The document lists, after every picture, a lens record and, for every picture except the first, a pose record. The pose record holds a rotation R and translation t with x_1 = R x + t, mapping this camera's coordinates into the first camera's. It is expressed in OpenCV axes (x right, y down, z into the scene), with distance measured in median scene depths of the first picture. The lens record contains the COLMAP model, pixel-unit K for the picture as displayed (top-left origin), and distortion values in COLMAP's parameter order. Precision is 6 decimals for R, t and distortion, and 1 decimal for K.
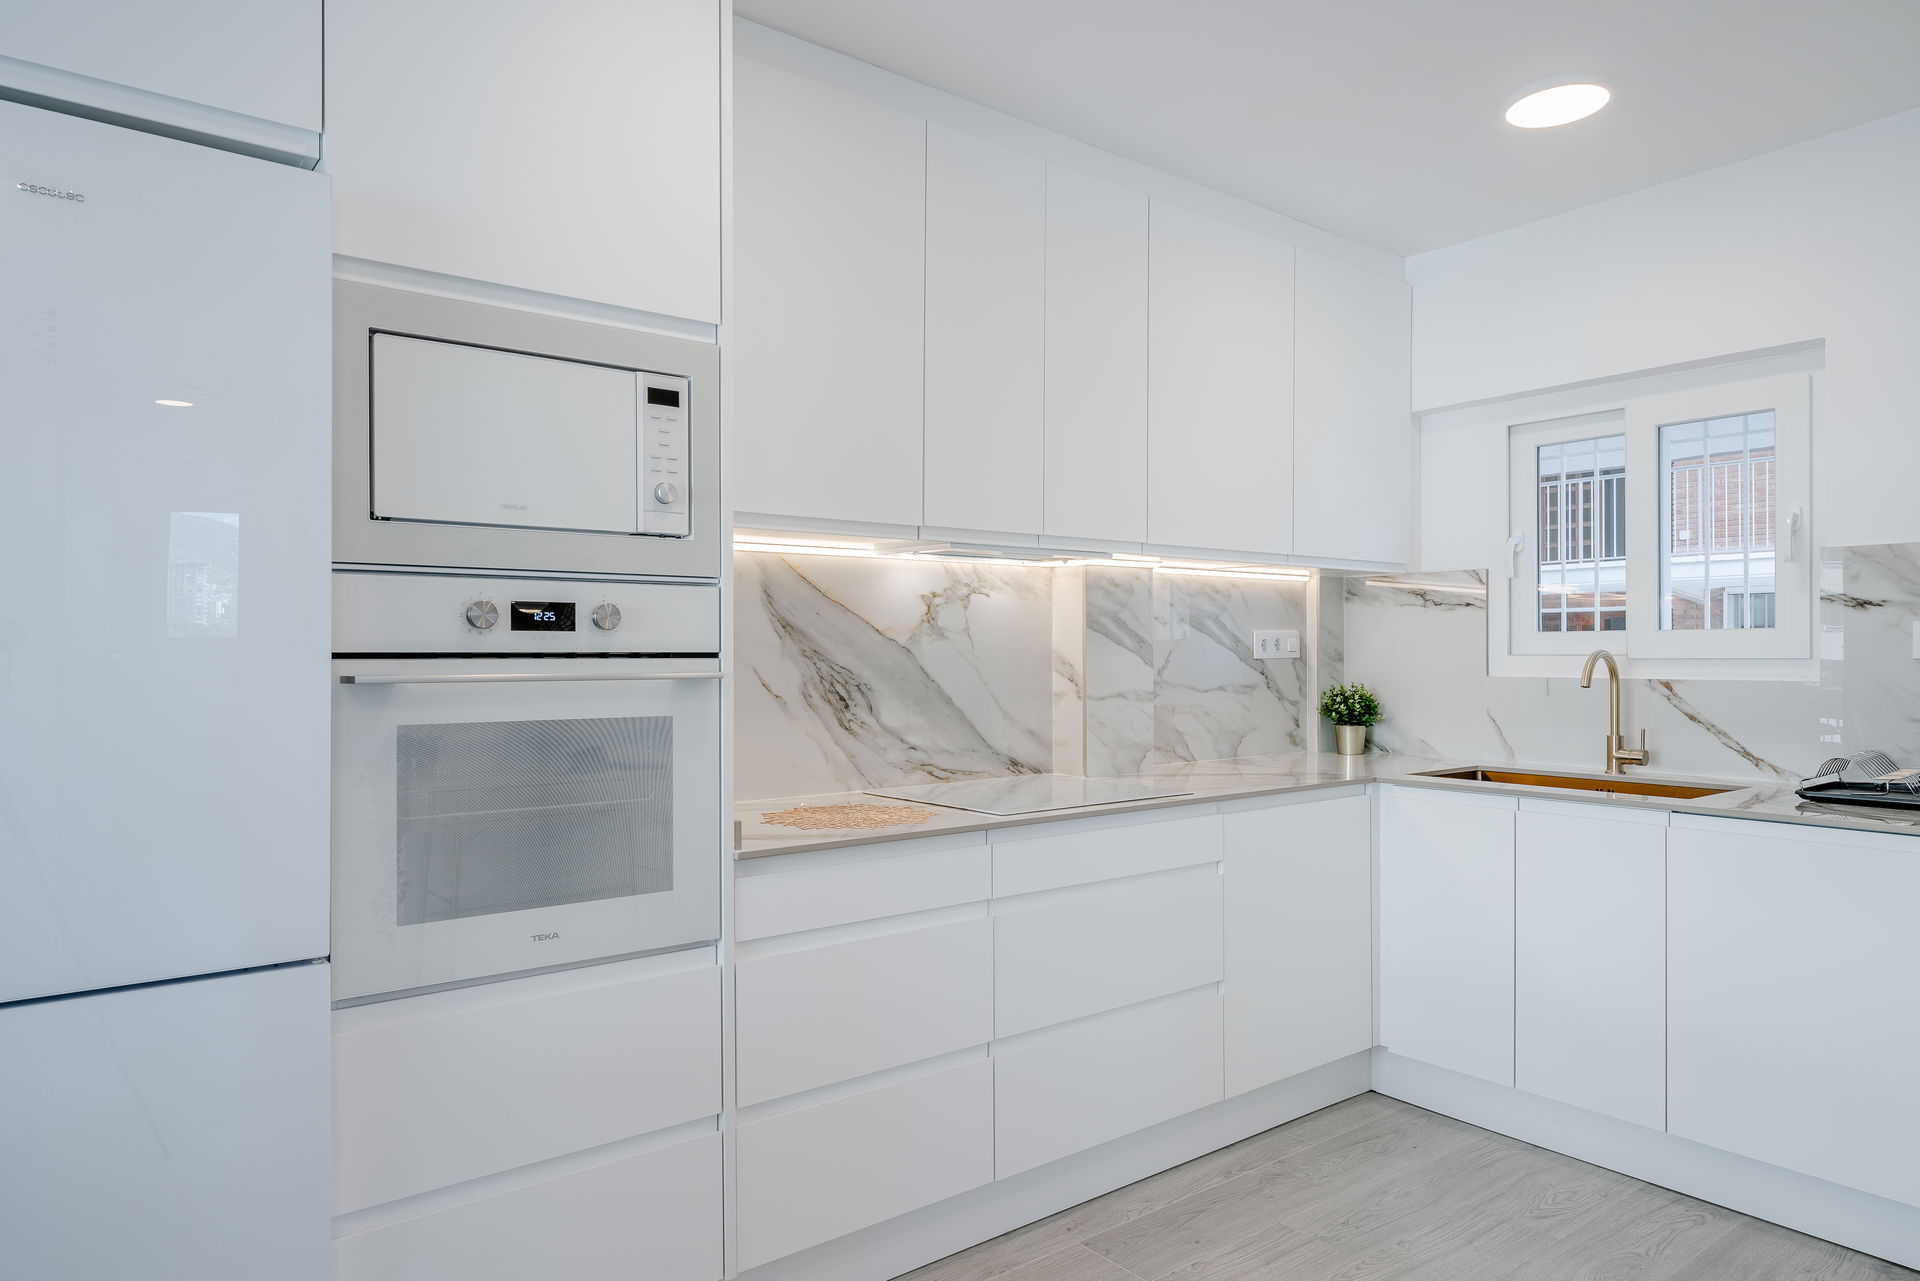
lens RADIAL K [[1182.0, 0, 940.6], [0, 1182.0, 665.6], [0, 0, 1]] dist [-0.007003, -0.001746]
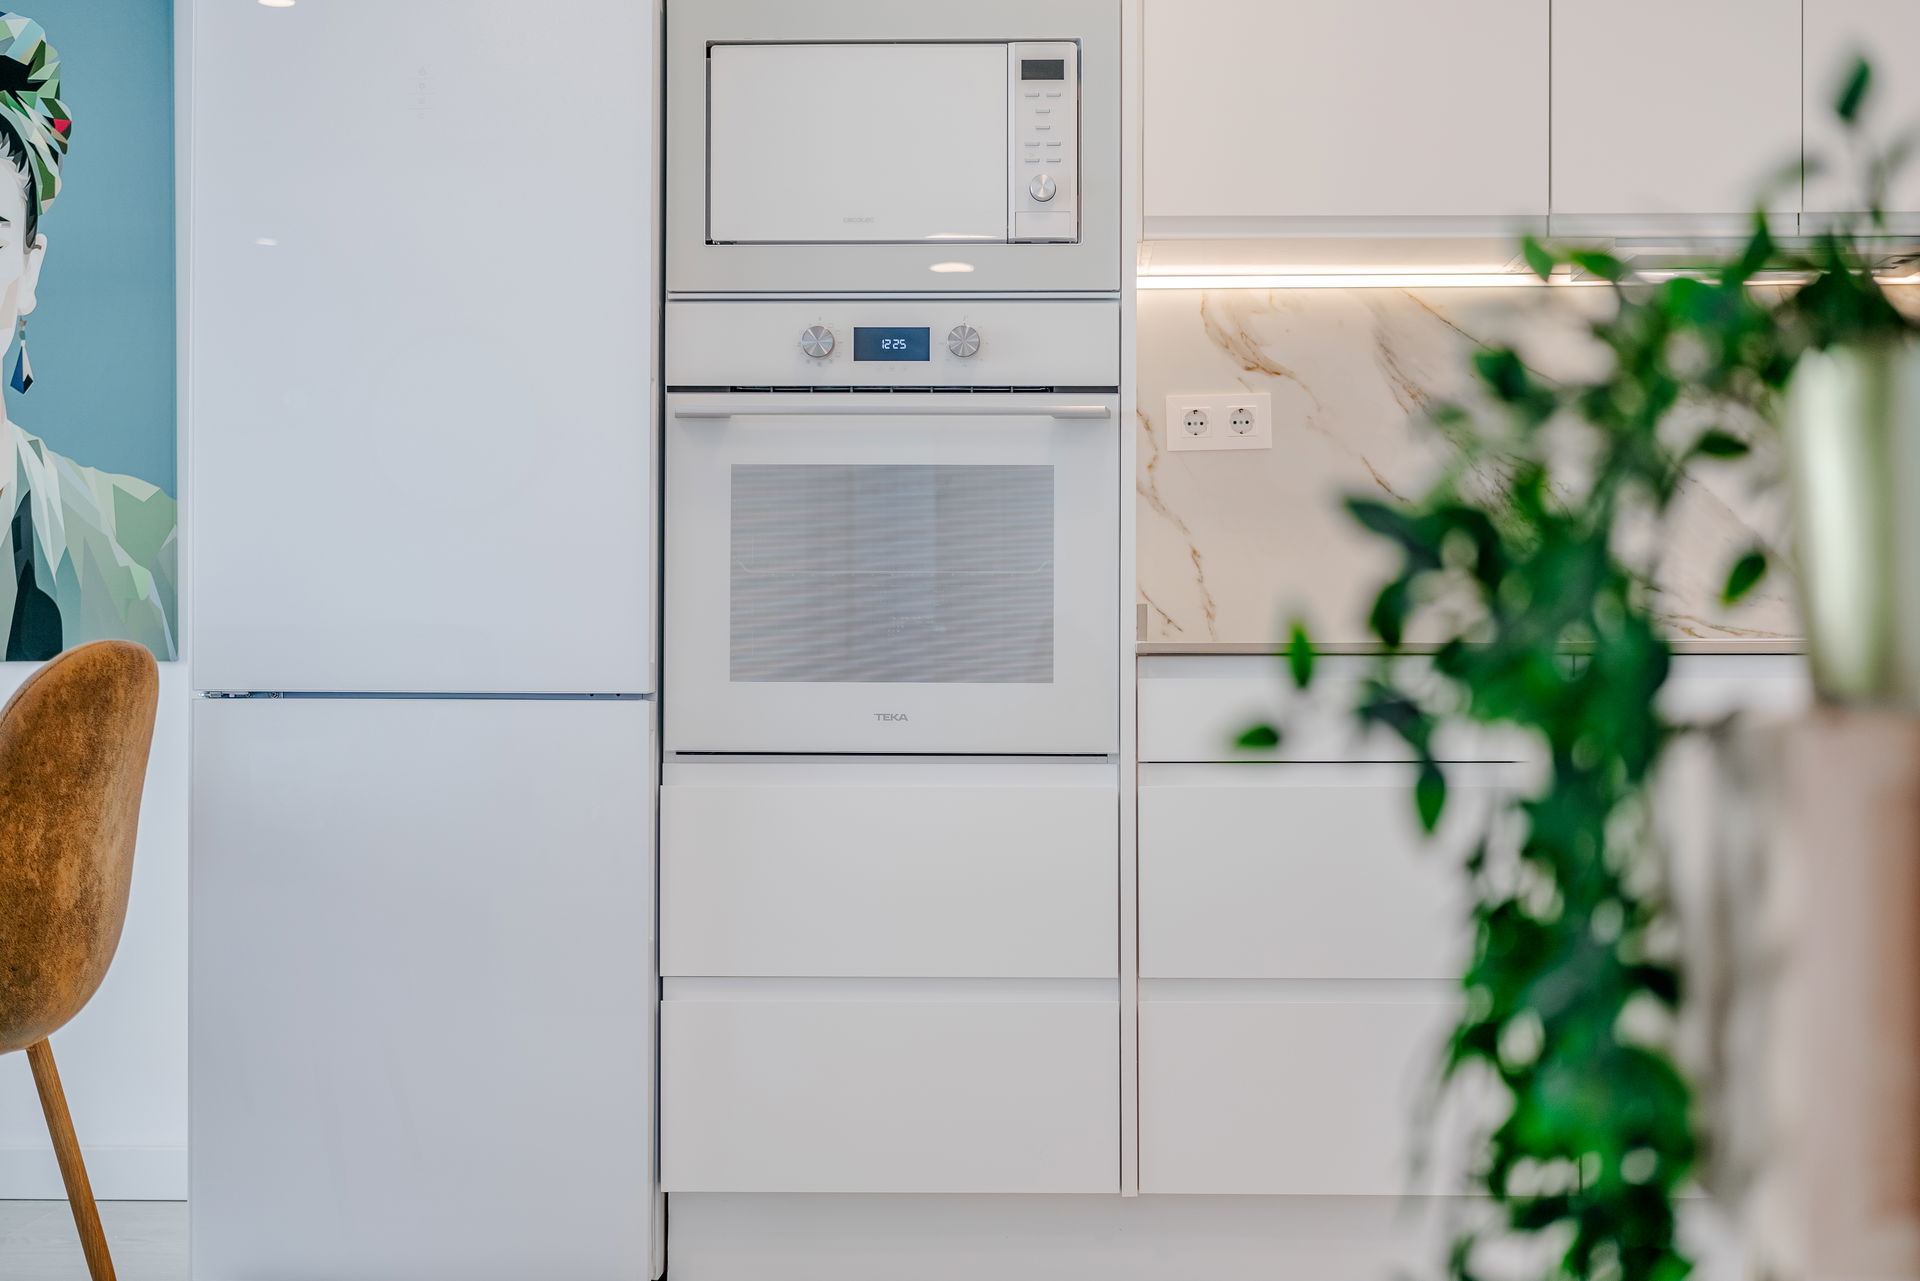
lens RADIAL K [[2340.3, 0, 1024.3], [0, 2340.3, 707.6], [0, 0, 1]] dist [-0.007223, 0.000000]
pose [[0.771701, 0.006737, -0.635950, 0.783921], [-0.010543, 0.999942, -0.002200, 0.214922], [0.635898, 0.008402, 0.771727, -0.241435]]
